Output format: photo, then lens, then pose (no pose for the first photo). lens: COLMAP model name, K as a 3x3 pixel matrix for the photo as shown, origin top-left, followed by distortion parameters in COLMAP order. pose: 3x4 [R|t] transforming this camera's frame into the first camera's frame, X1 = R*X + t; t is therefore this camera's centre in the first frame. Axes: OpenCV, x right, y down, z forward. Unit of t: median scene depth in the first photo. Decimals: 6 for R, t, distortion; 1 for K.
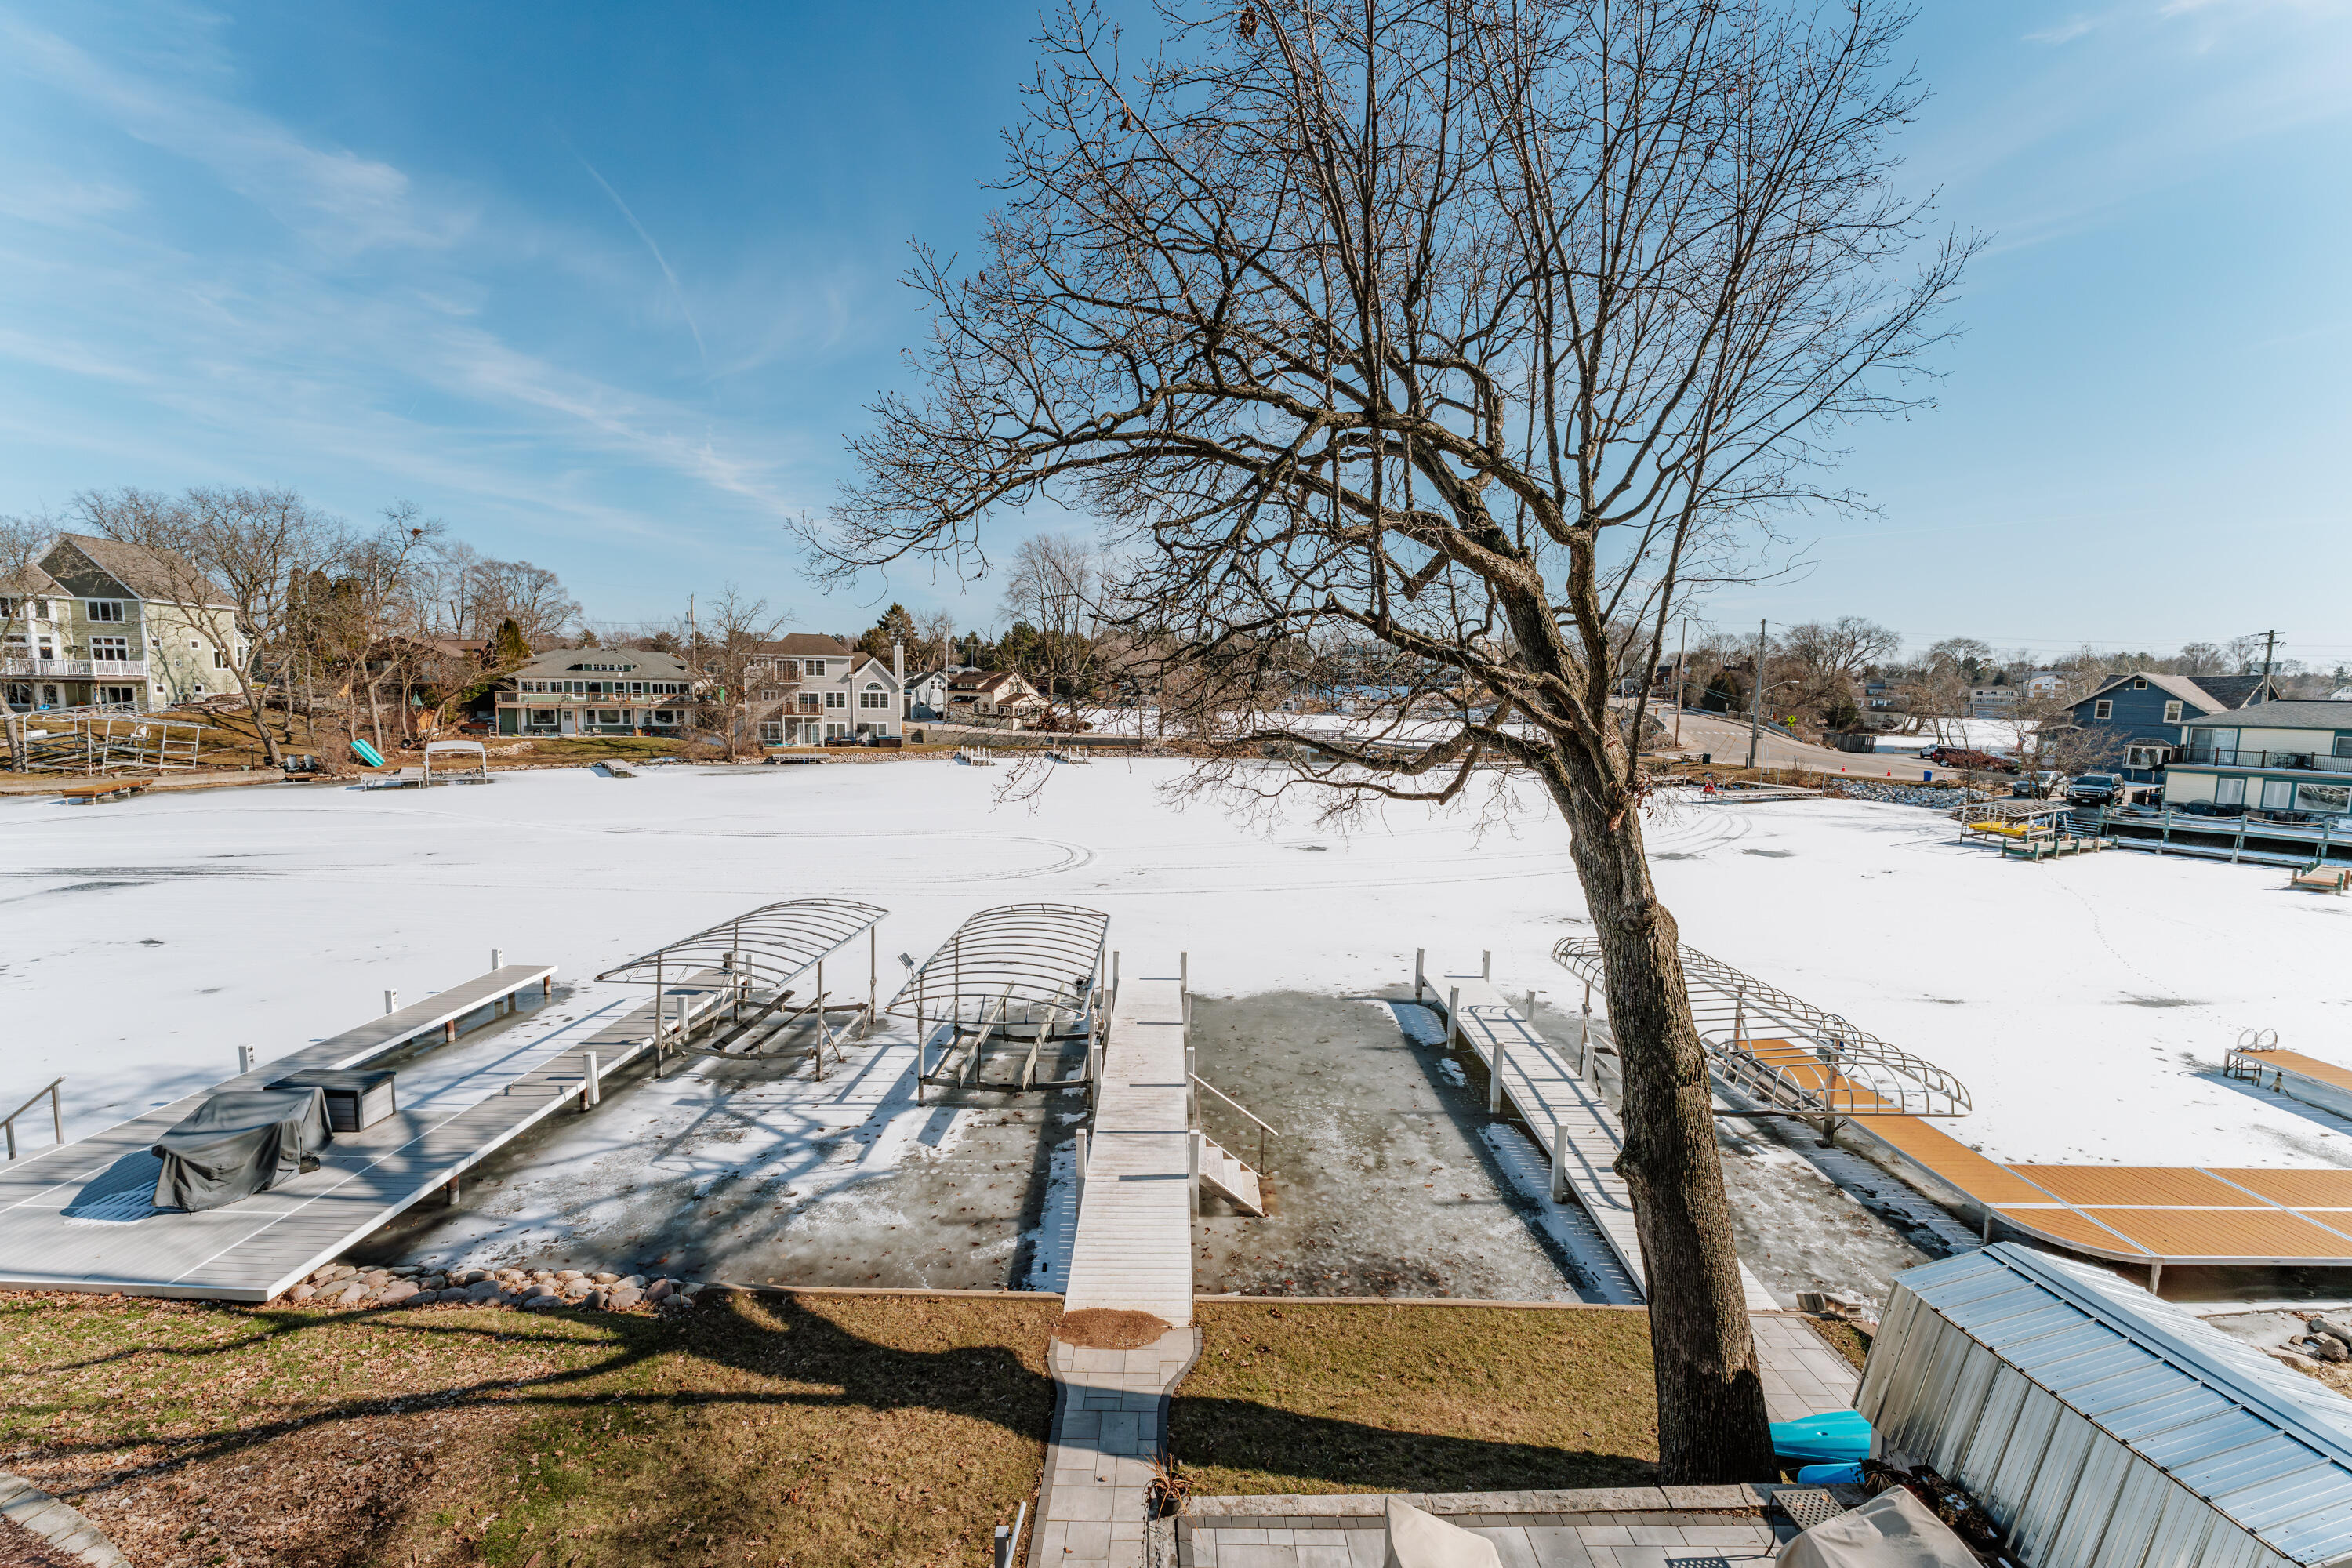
lens RADIAL K [[930.4, 0, 1177.7], [0, 930.4, 770.1], [0, 0, 1]] dist [0.000711, 0.000030]
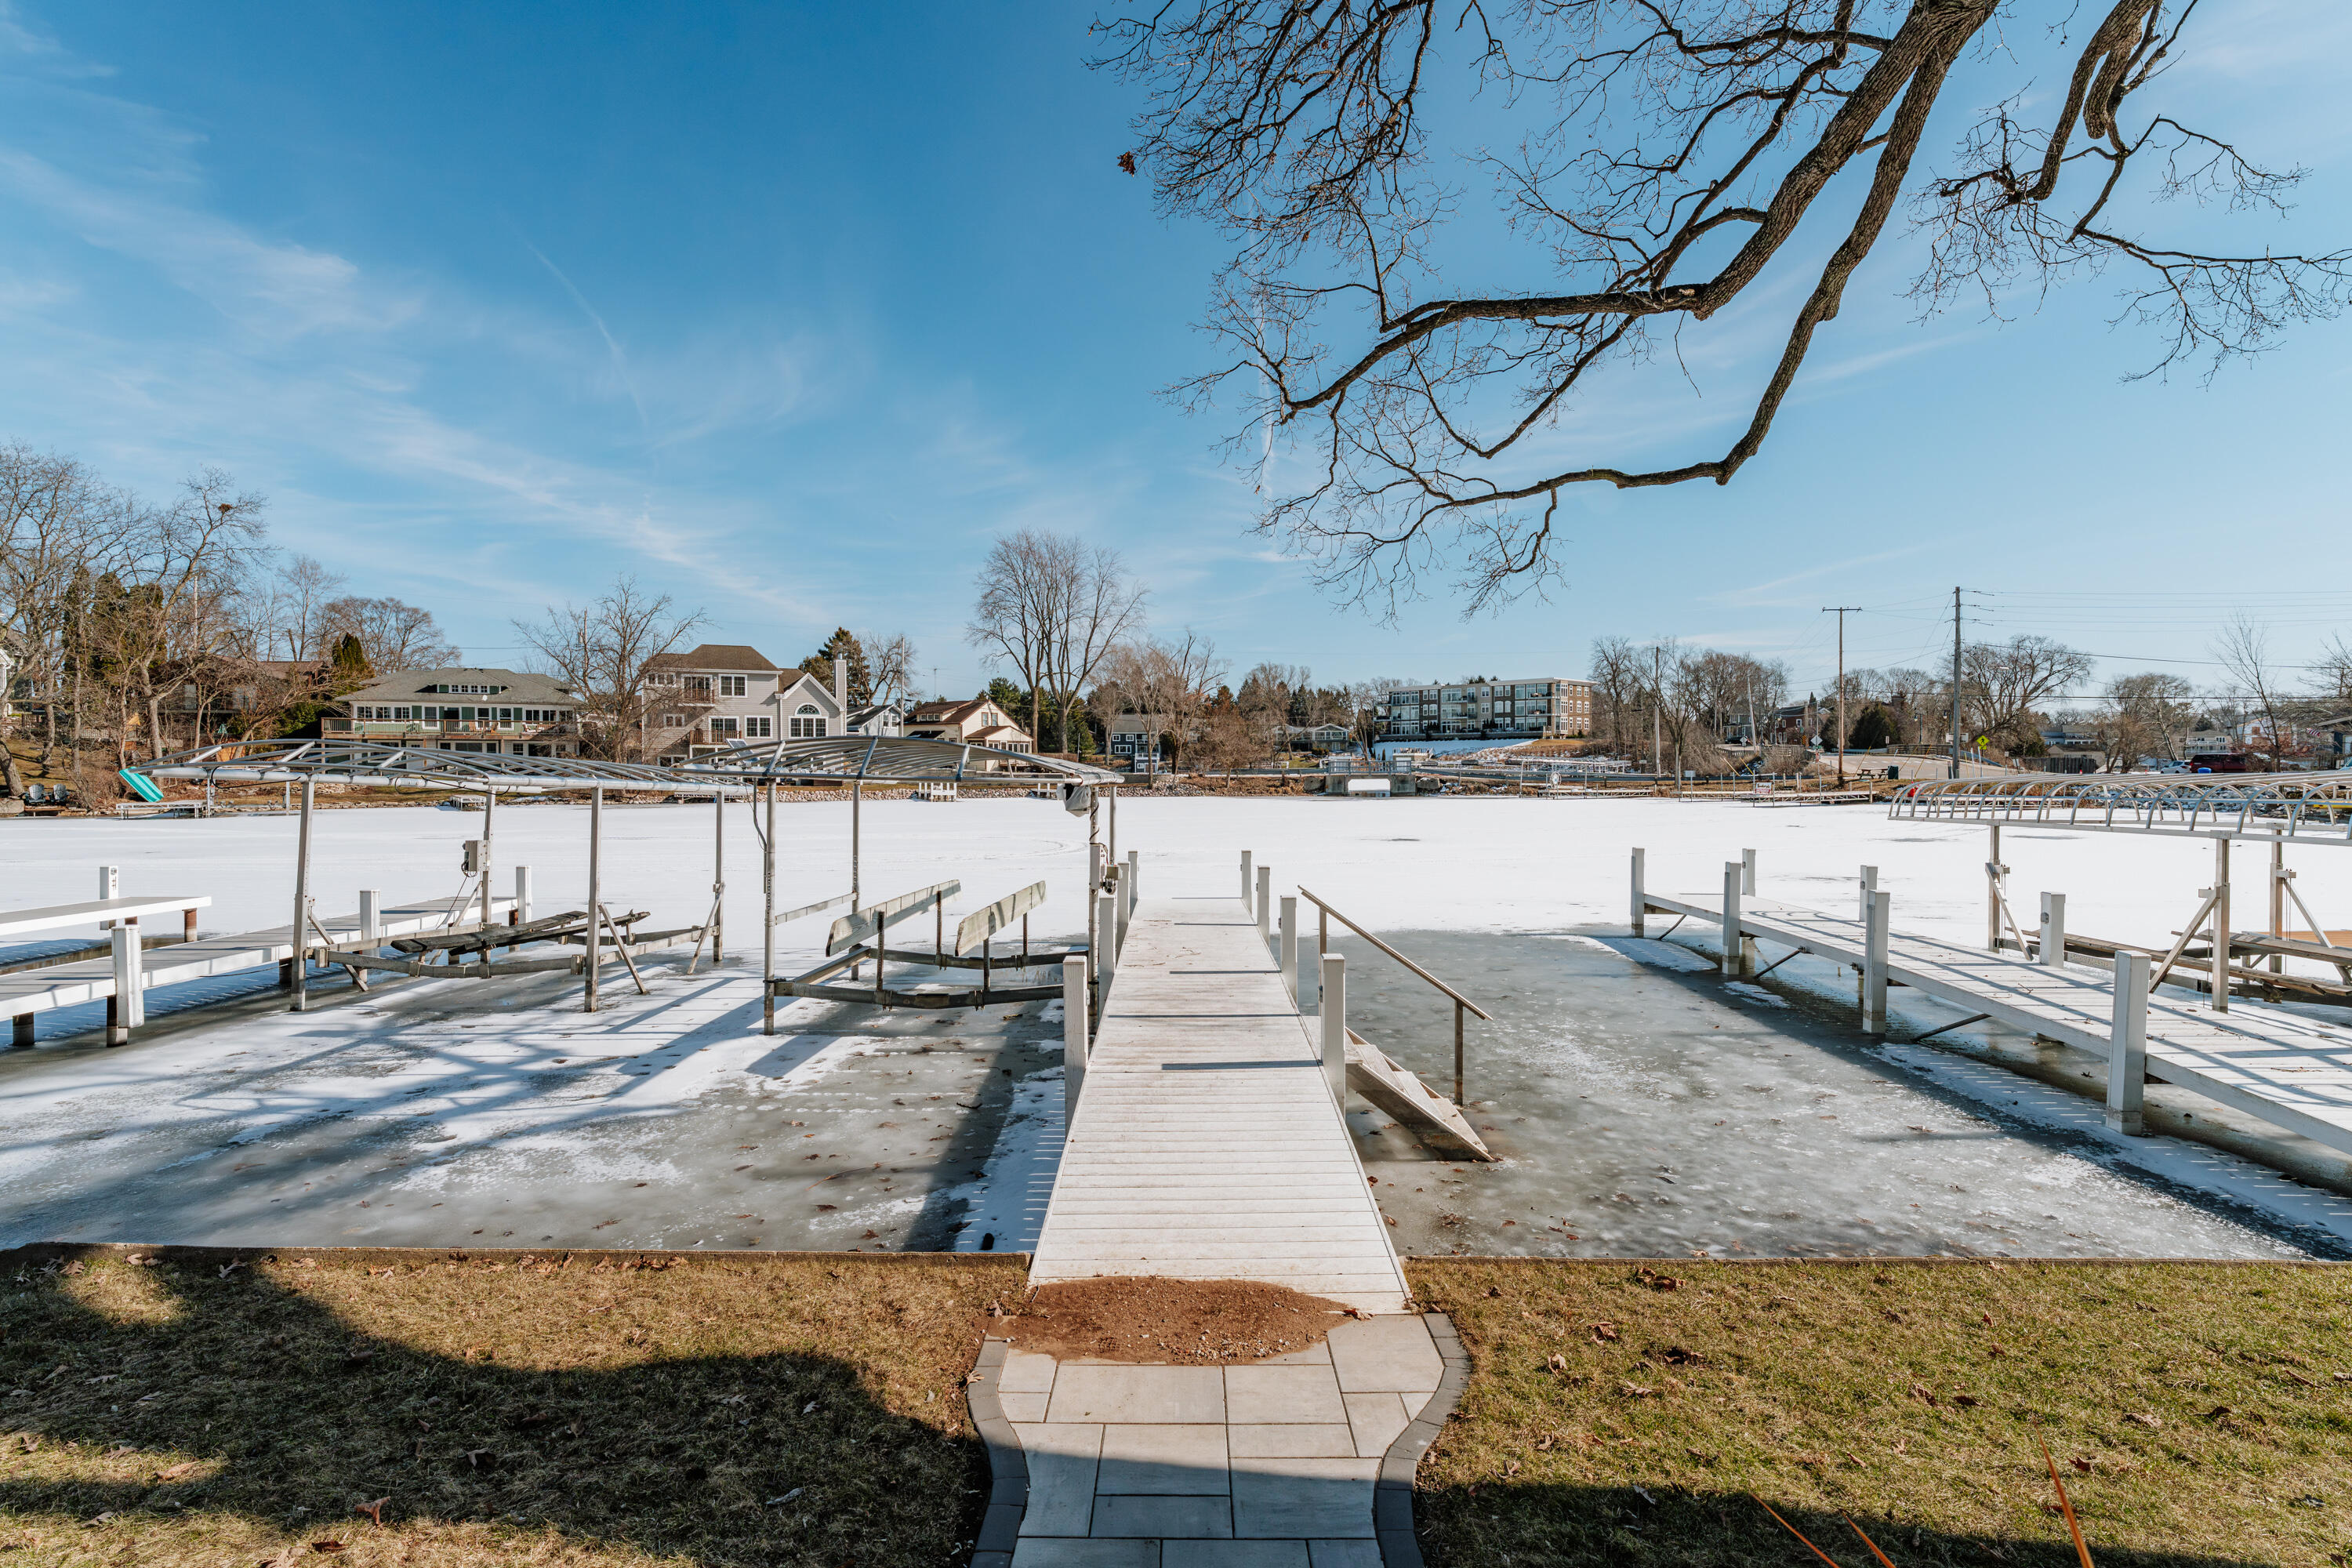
lens RADIAL K [[1111.4, 0, 1176.0], [0, 1111.4, 784.0], [0, 0, 1]] dist [-0.001383, 0.000280]
pose [[0.999743, -0.019743, -0.011186, -0.009512], [0.018691, 0.995995, -0.087429, 0.069119], [0.012867, 0.087198, 0.996108, 0.091870]]
